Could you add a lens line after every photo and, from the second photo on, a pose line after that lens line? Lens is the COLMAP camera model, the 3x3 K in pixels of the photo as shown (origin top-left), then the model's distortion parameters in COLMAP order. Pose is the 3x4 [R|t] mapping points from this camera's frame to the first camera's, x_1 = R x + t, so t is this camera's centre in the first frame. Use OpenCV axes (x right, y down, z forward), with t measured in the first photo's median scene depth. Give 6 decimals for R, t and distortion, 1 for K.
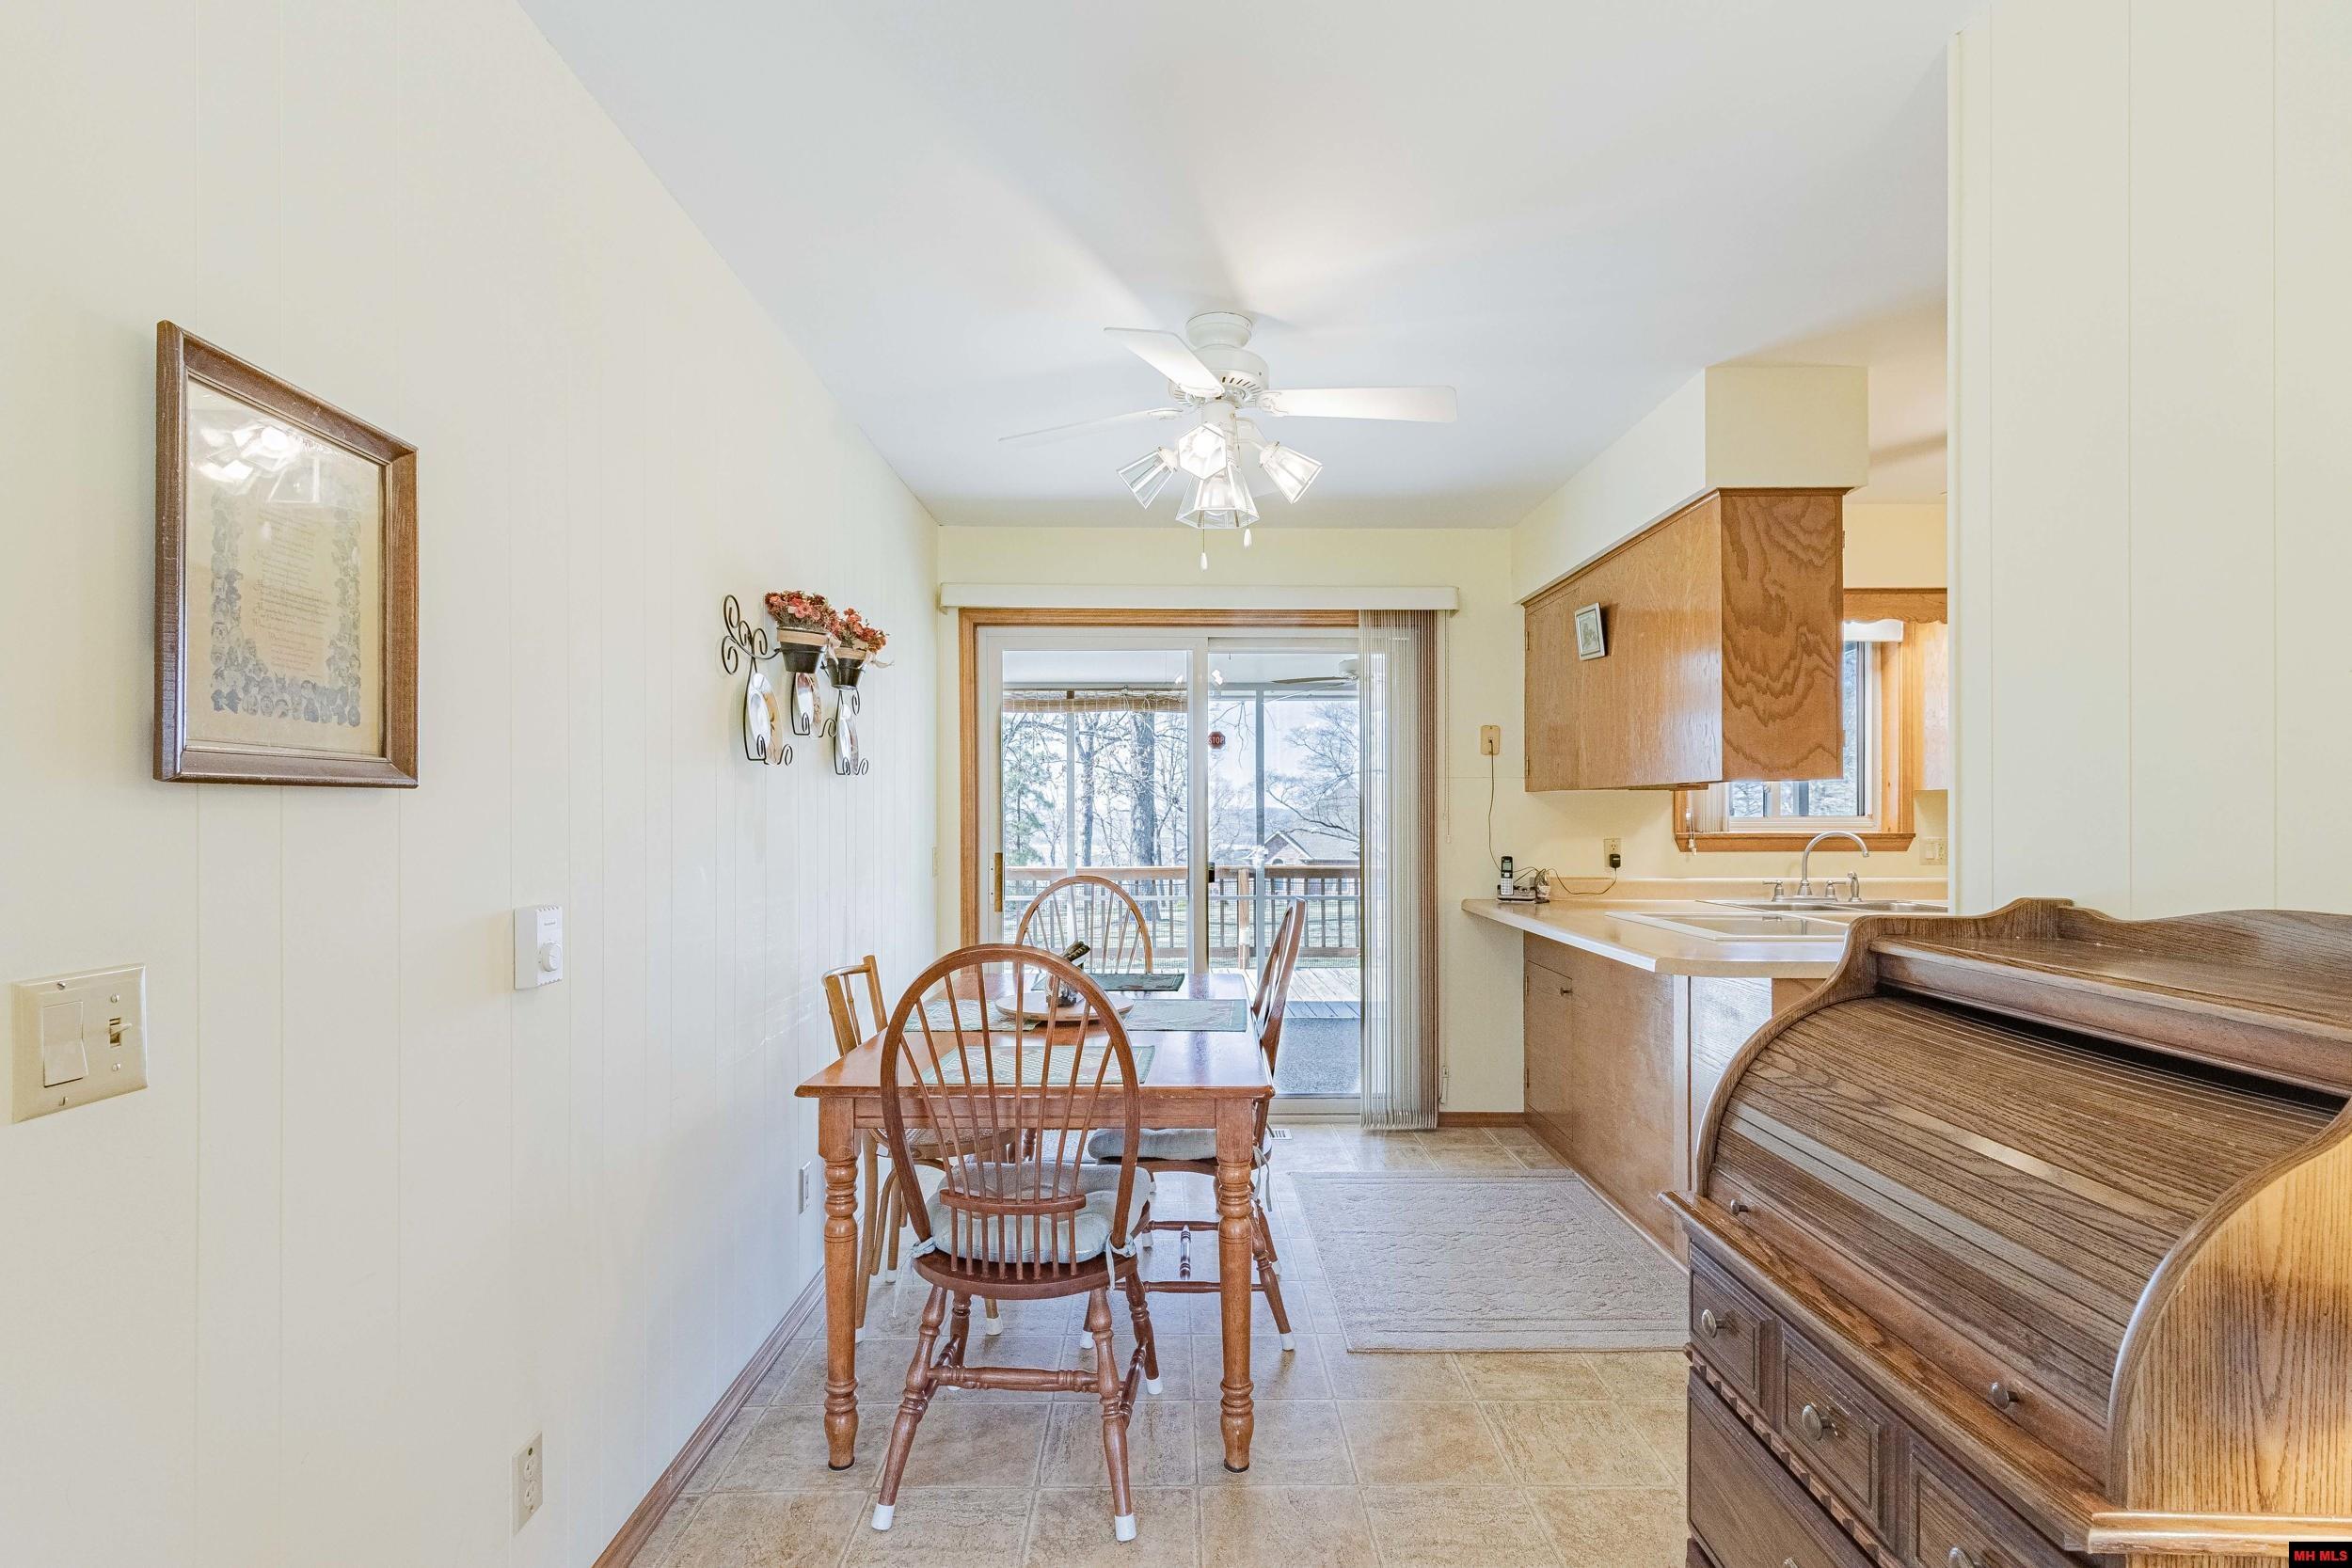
lens RADIAL K [[1095.4, 0, 1177.8], [0, 1095.4, 801.3], [0, 0, 1]] dist [0.001030, 0.000361]
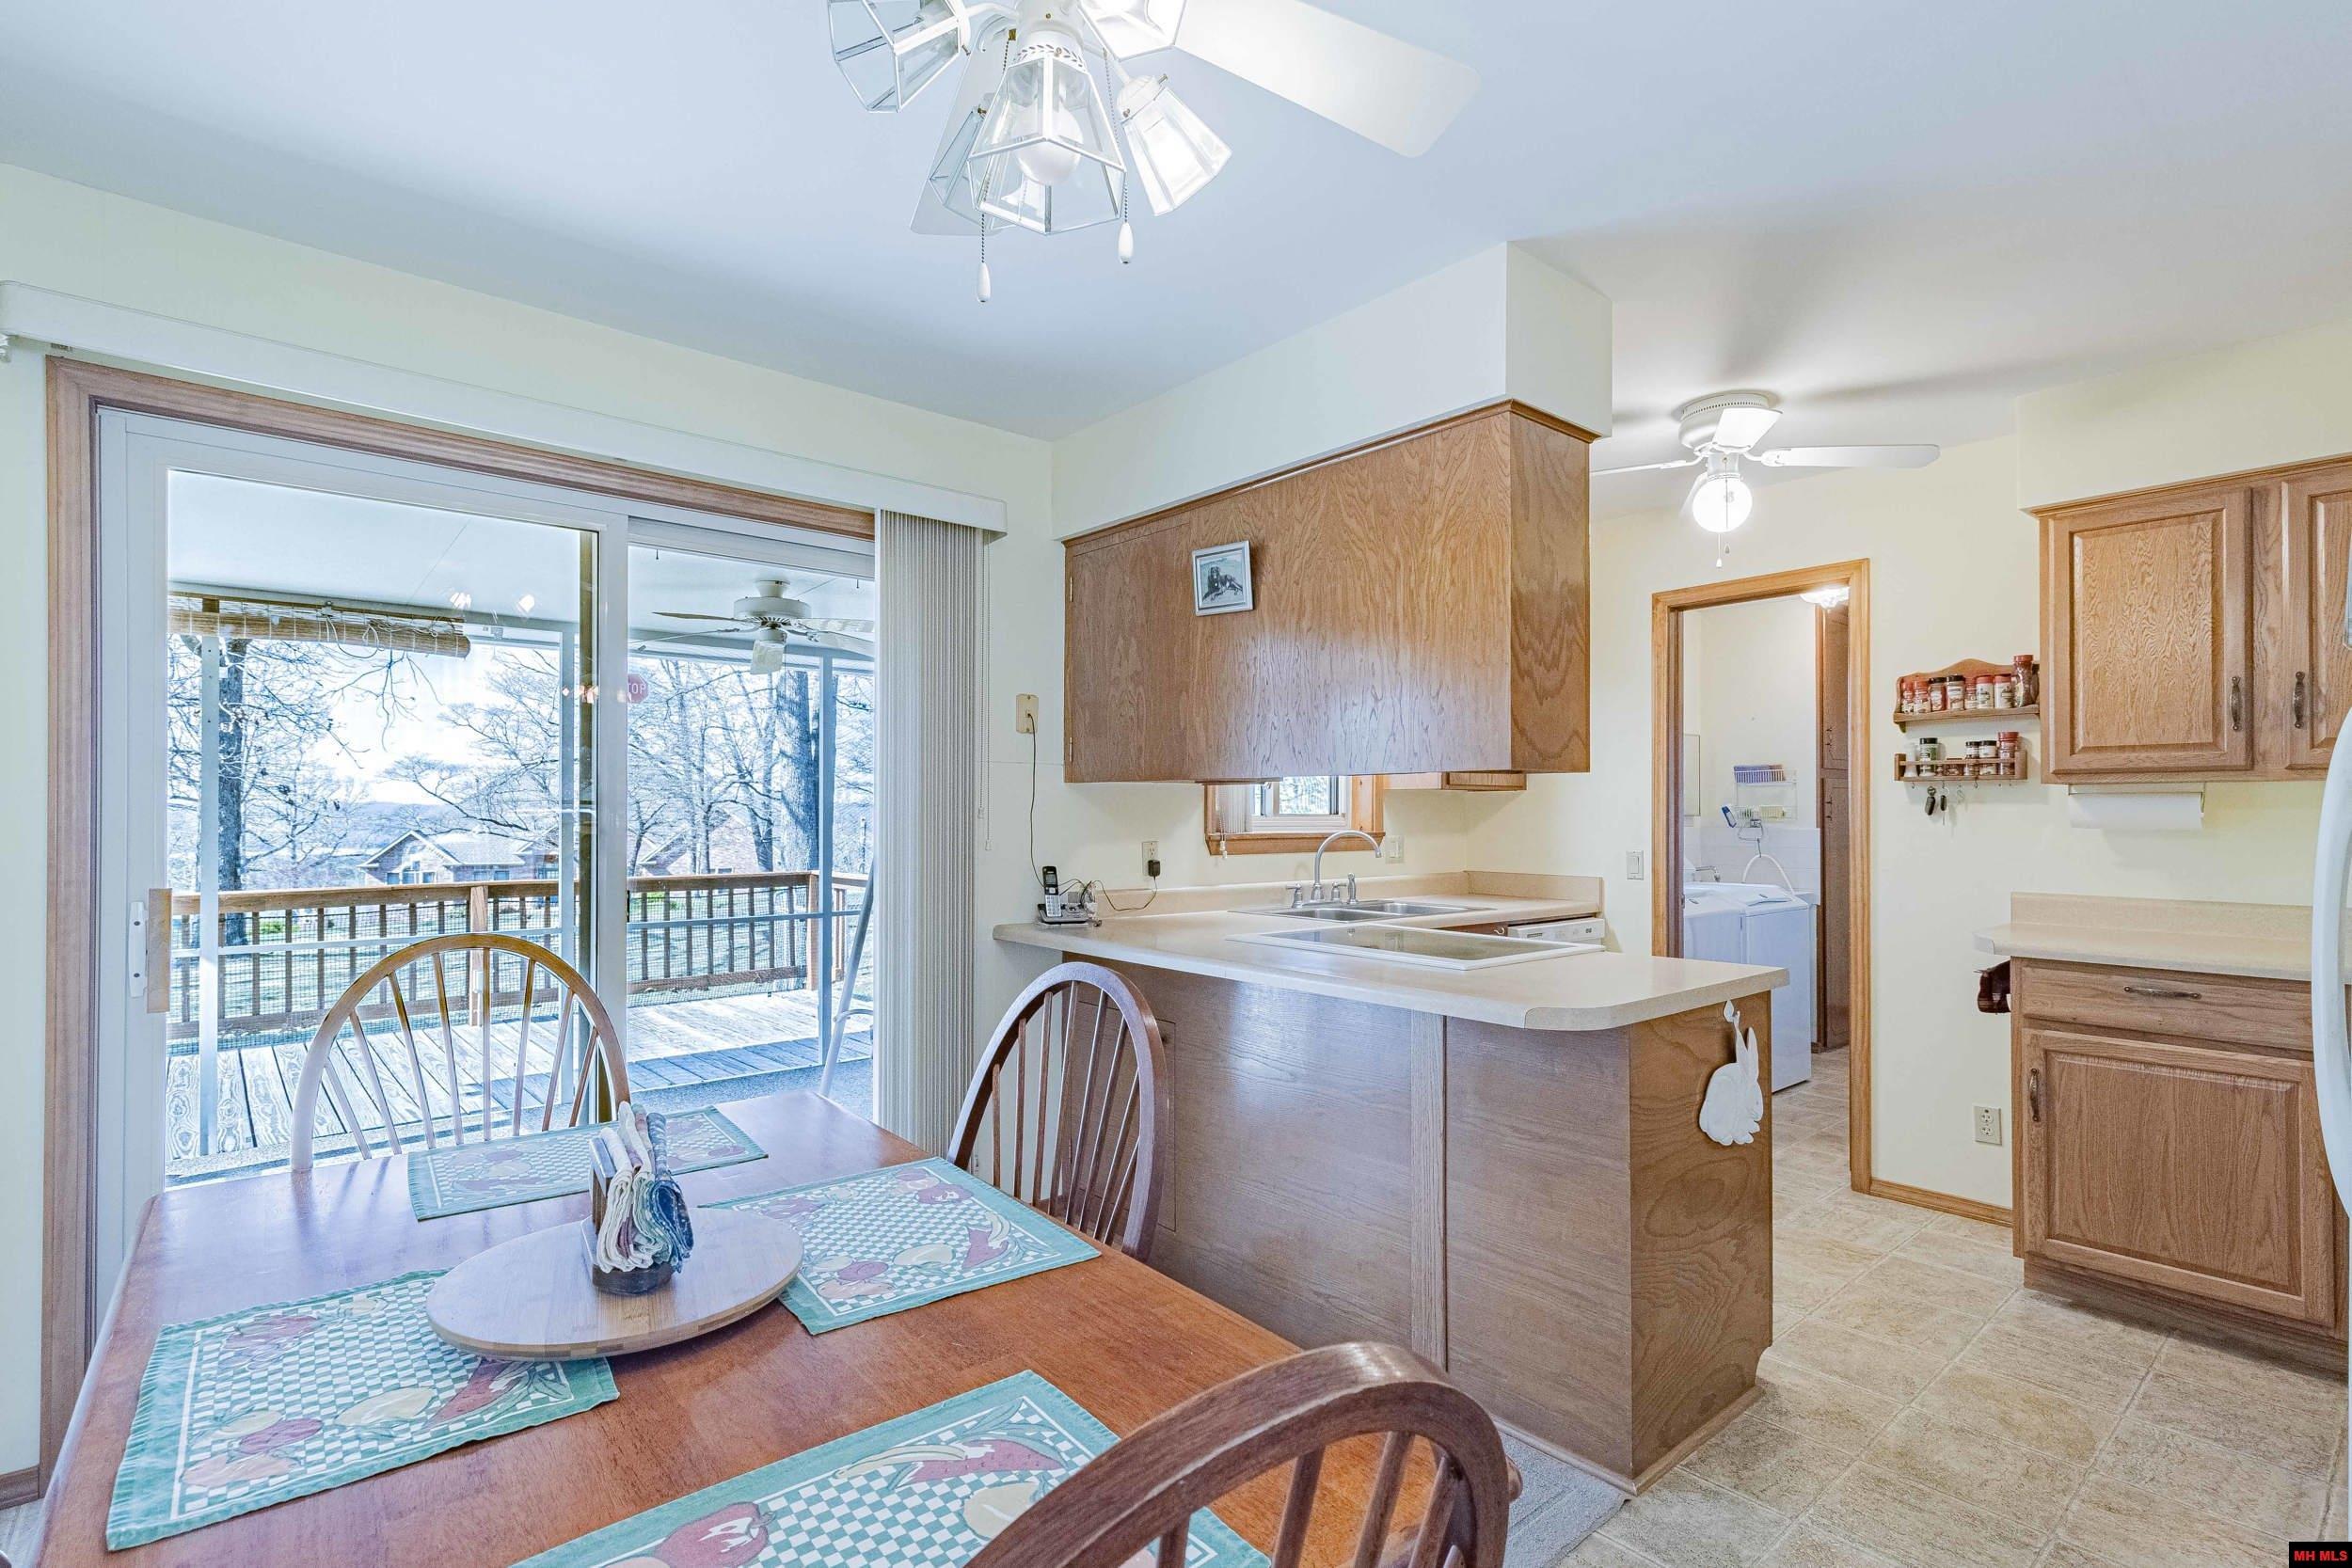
lens RADIAL K [[1095.4, 0, 1124.8], [0, 1095.4, 806.0], [0, 0, 1]] dist [0.001030, 0.000361]
pose [[0.773894, 0.006967, 0.633276, -0.144839], [-0.011198, 0.999934, 0.002683, 0.005328], [-0.633216, -0.009168, 0.773921, 0.373595]]
